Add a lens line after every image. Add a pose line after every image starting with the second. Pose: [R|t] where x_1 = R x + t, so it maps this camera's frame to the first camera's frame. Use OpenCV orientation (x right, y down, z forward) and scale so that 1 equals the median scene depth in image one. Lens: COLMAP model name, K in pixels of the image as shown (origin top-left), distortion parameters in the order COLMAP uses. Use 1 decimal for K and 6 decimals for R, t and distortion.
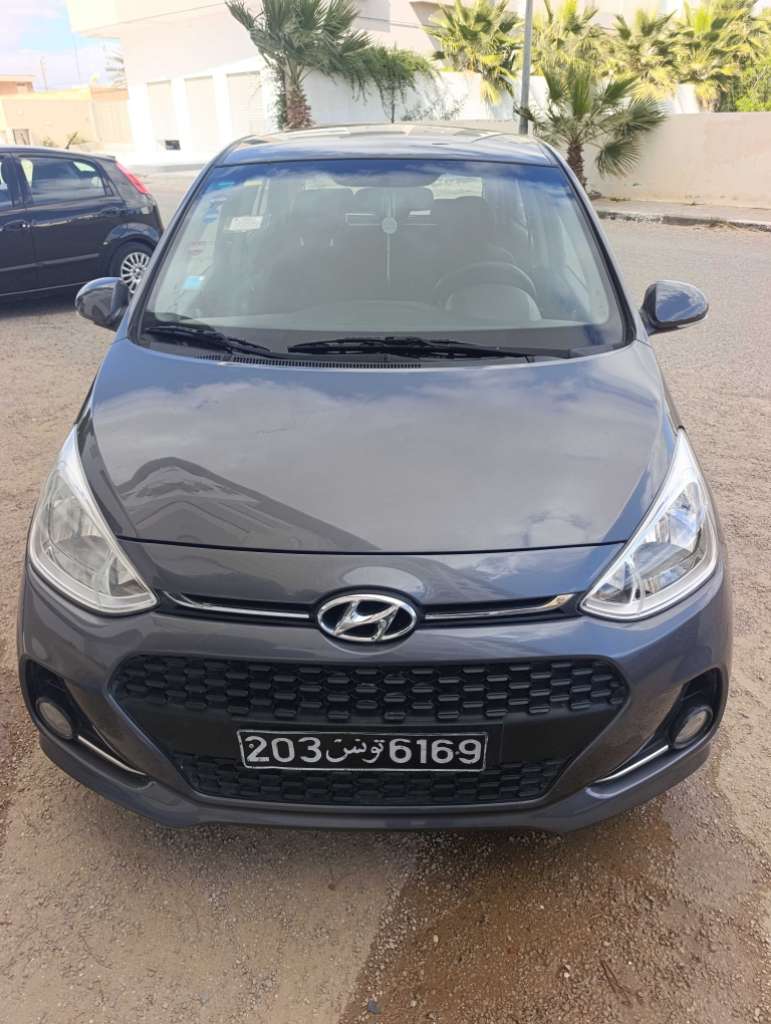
lens RADIAL K [[678.8, 0, 386.9], [0, 678.8, 513.7], [0, 0, 1]] dist [0.001622, -0.016671]
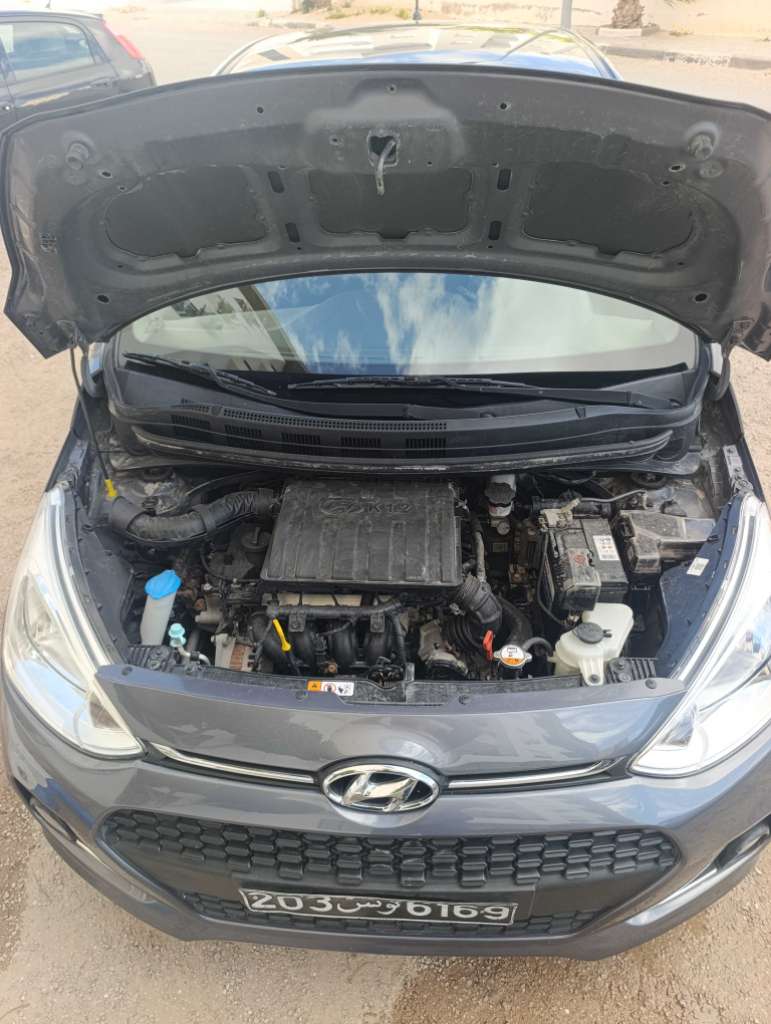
lens RADIAL K [[678.8, 0, 383.1], [0, 678.8, 509.3], [0, 0, 1]] dist [0.001622, -0.016671]
pose [[0.999036, 0.001987, -0.043854, 0.009407], [0.006339, 0.981976, 0.188897, -0.298381], [0.043439, -0.188993, 0.981017, 0.186376]]
